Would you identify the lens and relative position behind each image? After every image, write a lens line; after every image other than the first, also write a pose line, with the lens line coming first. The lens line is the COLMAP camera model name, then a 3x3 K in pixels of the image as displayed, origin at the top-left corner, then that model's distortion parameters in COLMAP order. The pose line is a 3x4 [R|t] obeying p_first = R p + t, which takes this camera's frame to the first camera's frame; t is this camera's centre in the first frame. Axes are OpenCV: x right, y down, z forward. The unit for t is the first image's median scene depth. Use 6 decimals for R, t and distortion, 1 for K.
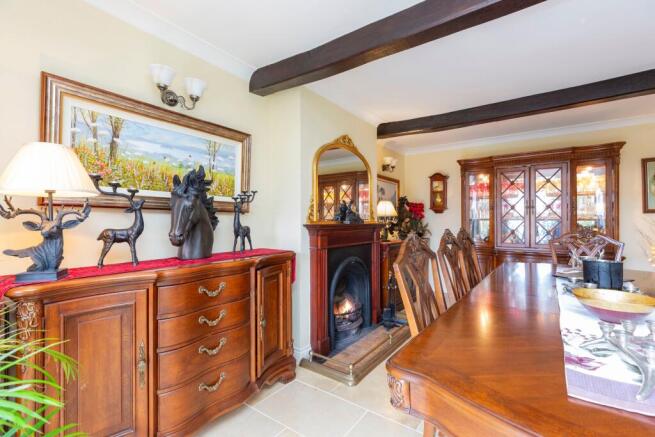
lens RADIAL K [[290.0, 0, 325.7], [0, 290.0, 212.4], [0, 0, 1]] dist [-0.000878, 0.000173]
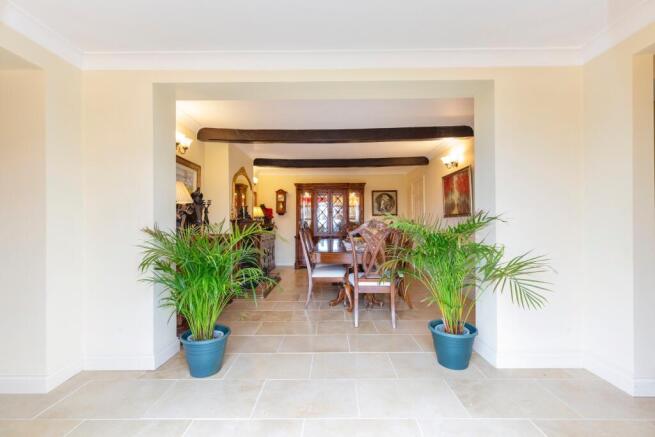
lens RADIAL K [[290.0, 0, 327.2], [0, 290.0, 219.5], [0, 0, 1]] dist [-0.000878, 0.000173]
pose [[0.810882, 0.000803, 0.585210, -0.399209], [-0.005522, 0.999965, 0.006278, 0.017739], [-0.585184, -0.008322, 0.810858, -0.501356]]
